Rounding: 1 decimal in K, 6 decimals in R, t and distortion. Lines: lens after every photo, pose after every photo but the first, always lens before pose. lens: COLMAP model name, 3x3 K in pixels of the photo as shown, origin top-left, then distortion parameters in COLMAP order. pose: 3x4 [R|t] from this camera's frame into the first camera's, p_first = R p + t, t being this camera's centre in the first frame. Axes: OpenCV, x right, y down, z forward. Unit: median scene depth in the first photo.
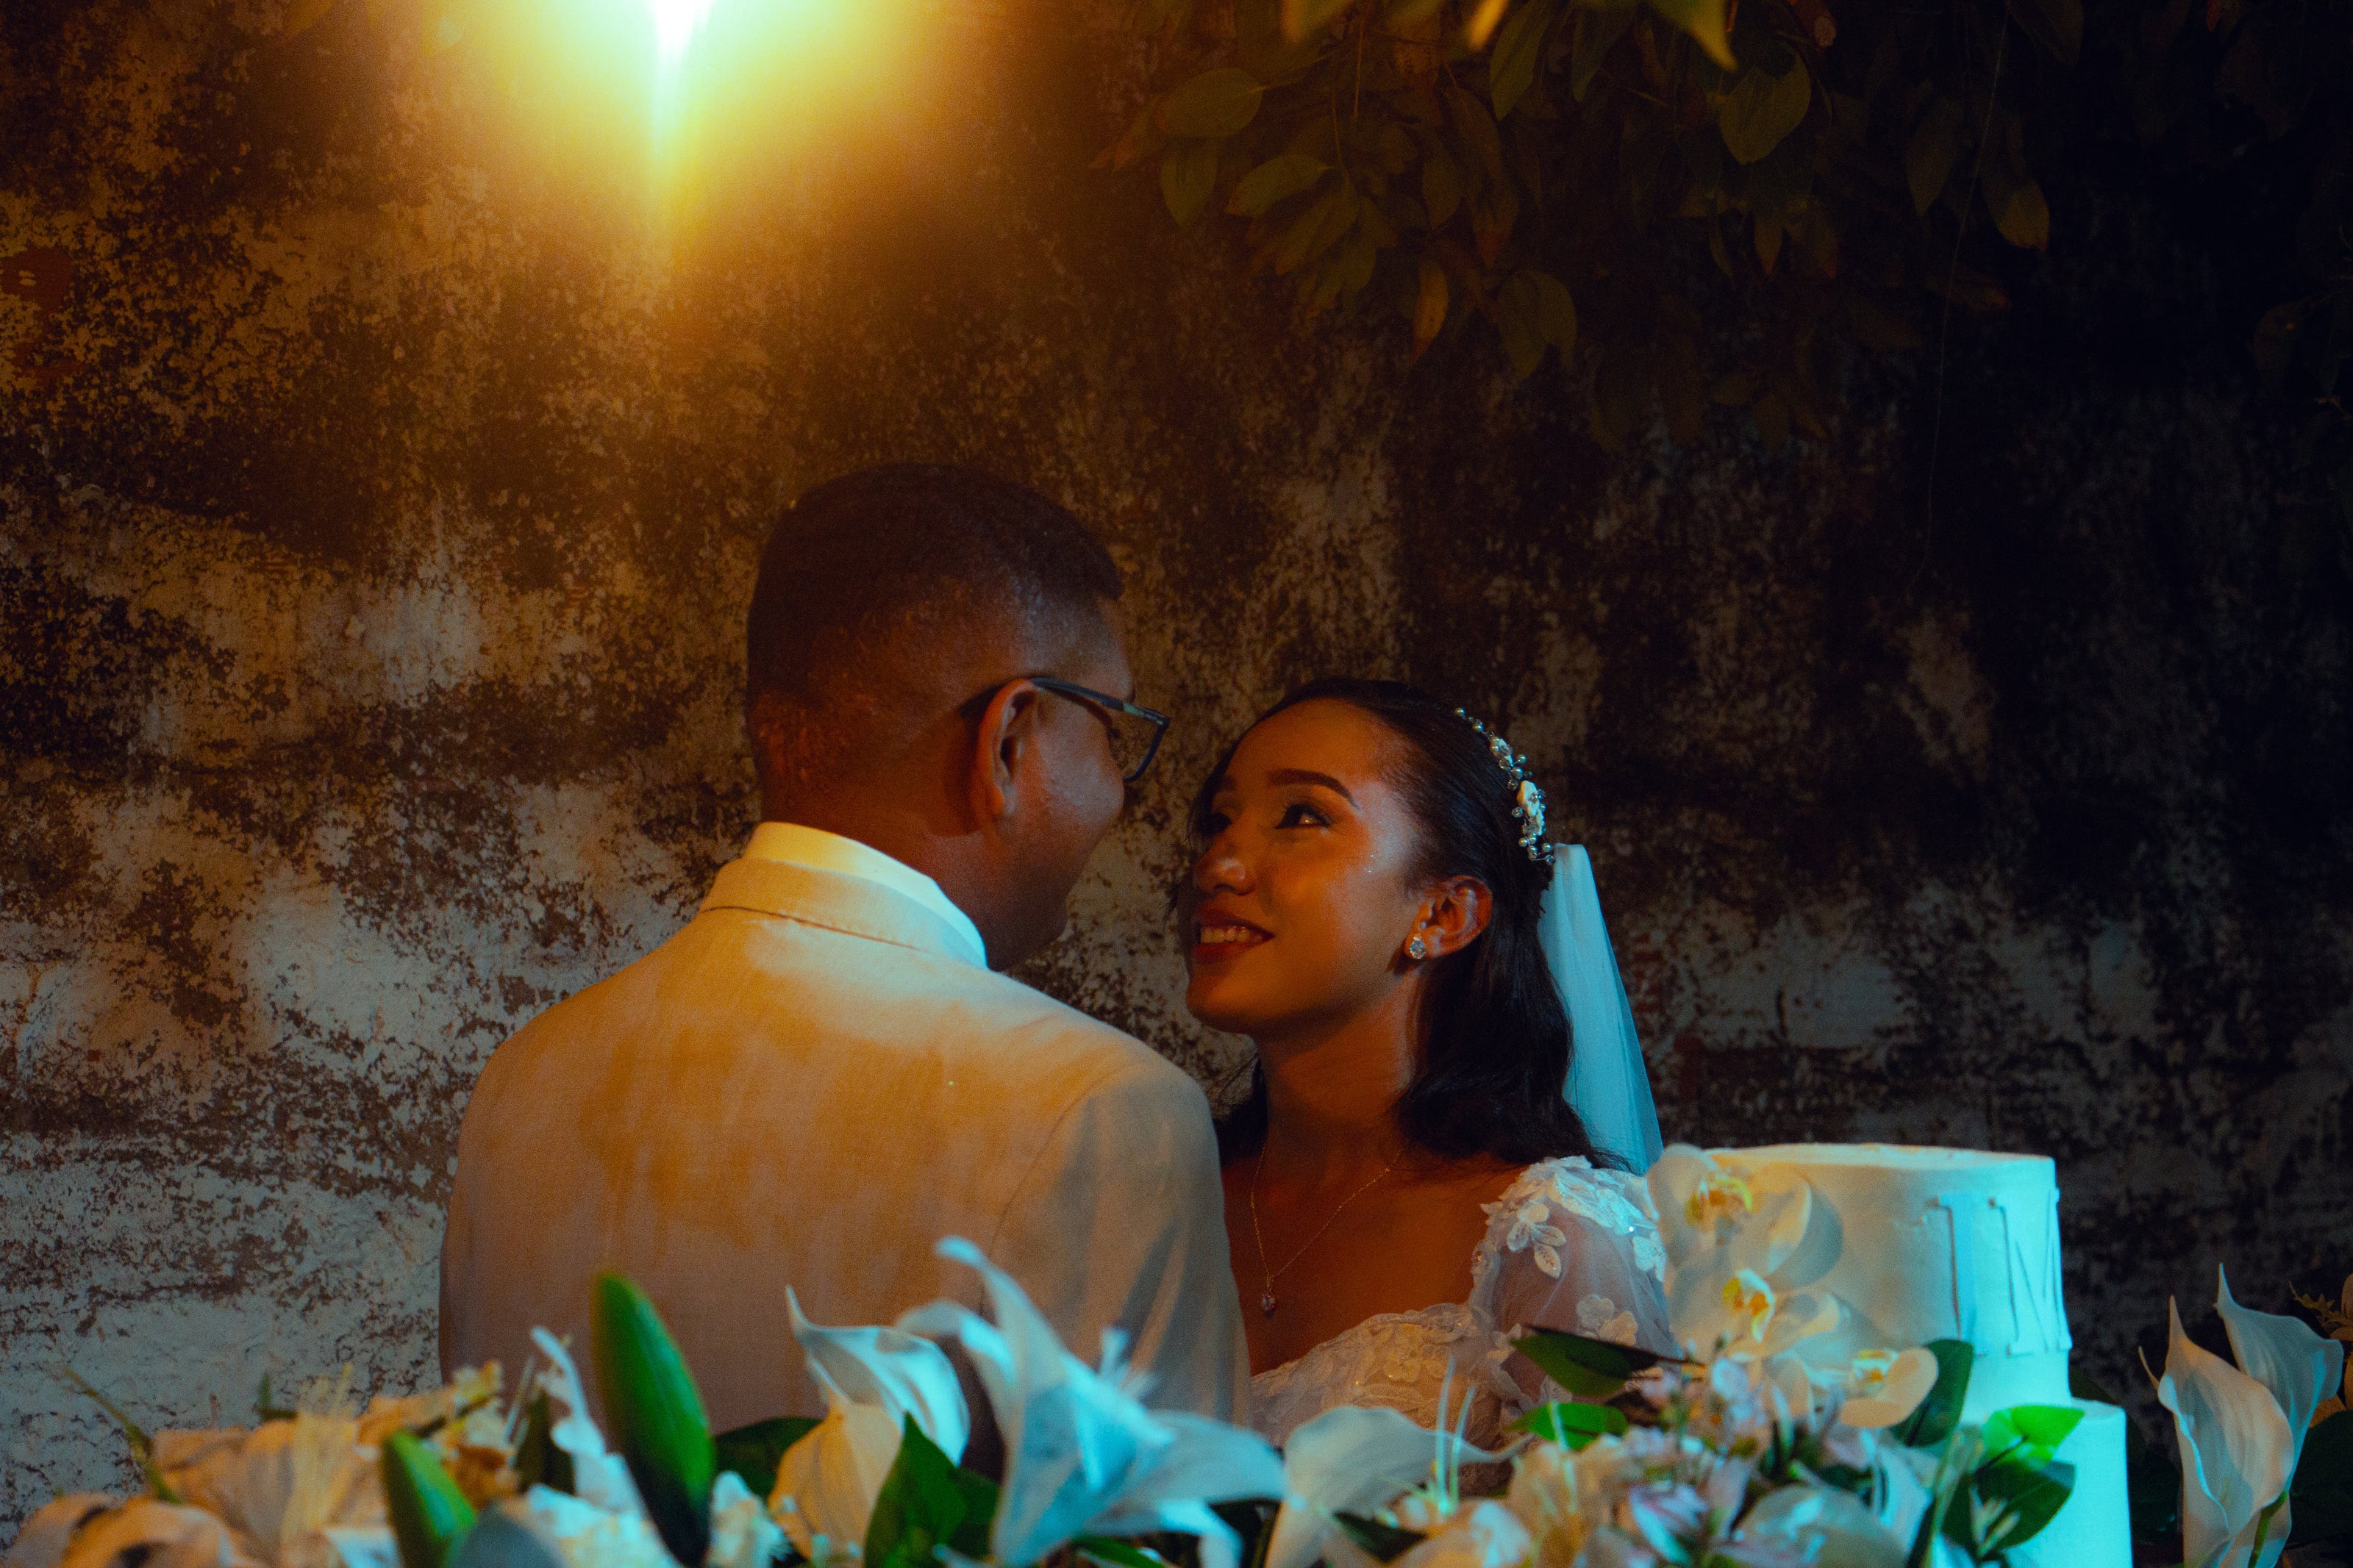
lens RADIAL K [[5758.4, 0, 1198.6], [0, 5758.4, 814.1], [0, 0, 1]] dist [0.349345, 0.700907]
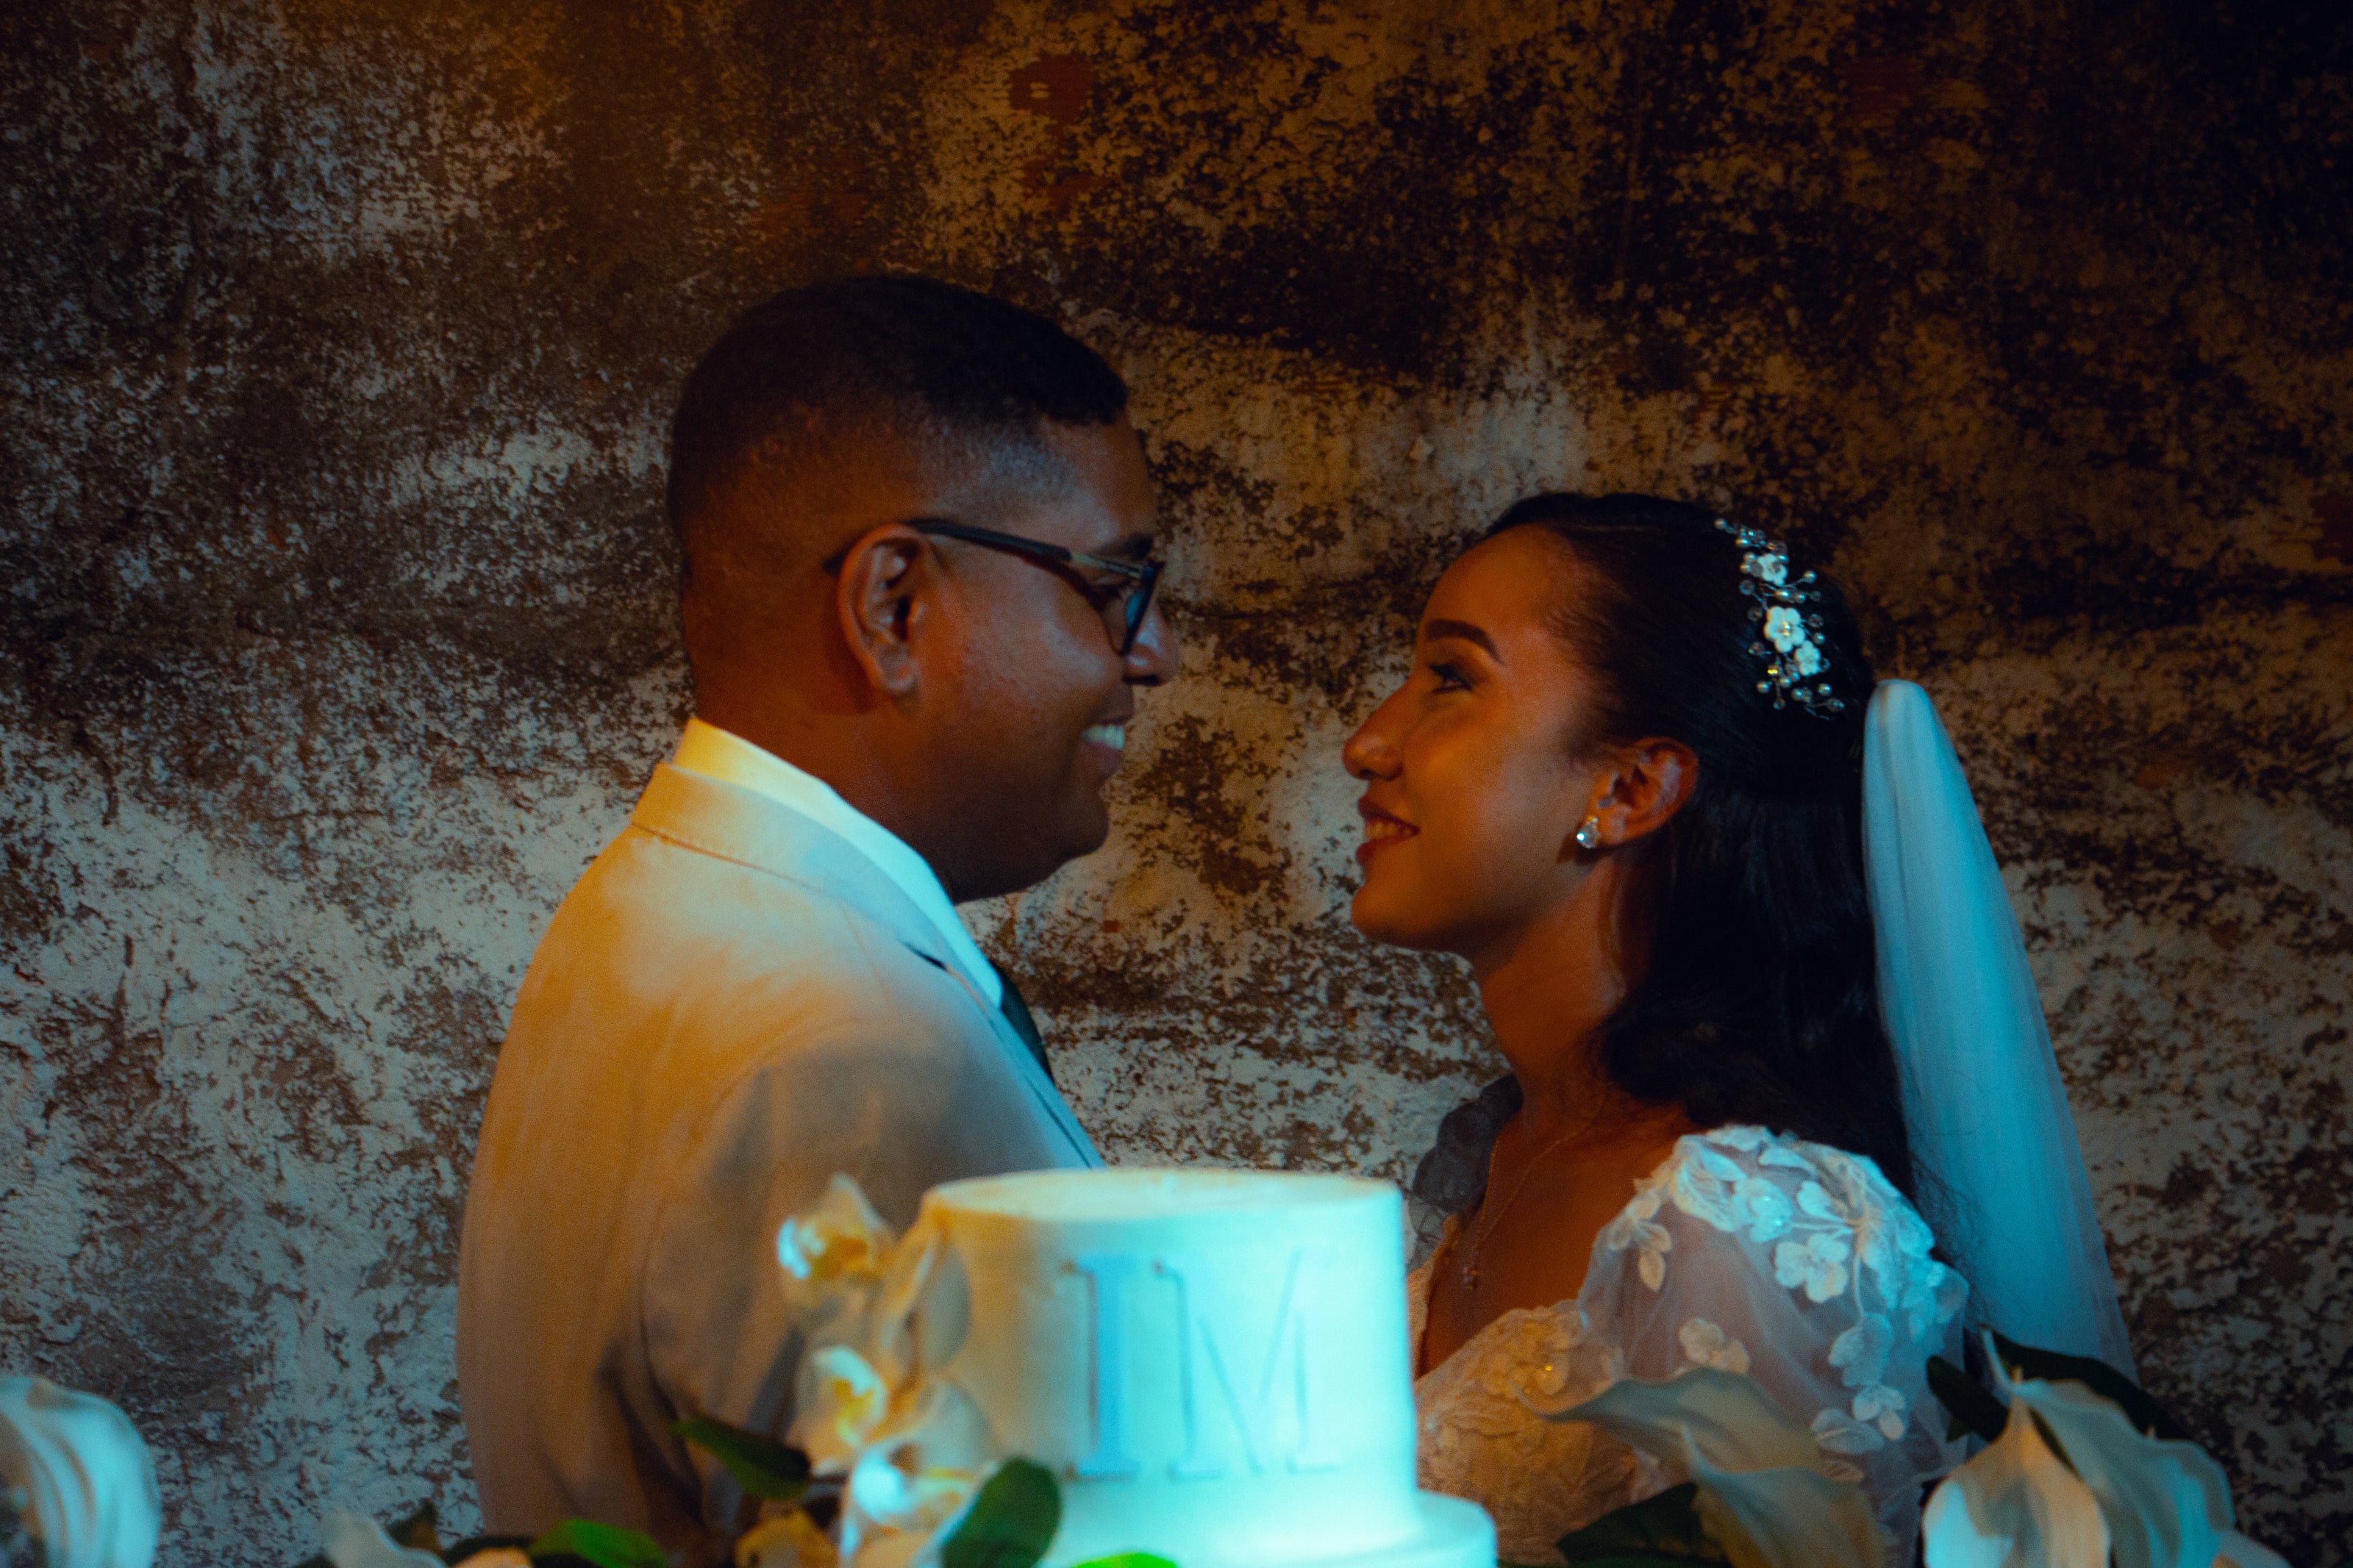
lens RADIAL K [[5758.4, 0, 1198.6], [0, 5758.4, 814.1], [0, 0, 1]] dist [0.349345, 0.700907]
pose [[0.840756, -0.006283, -0.541378, 0.312071], [0.028168, 0.999086, 0.032148, -0.005457], [0.540681, -0.042278, 0.840165, 0.232945]]
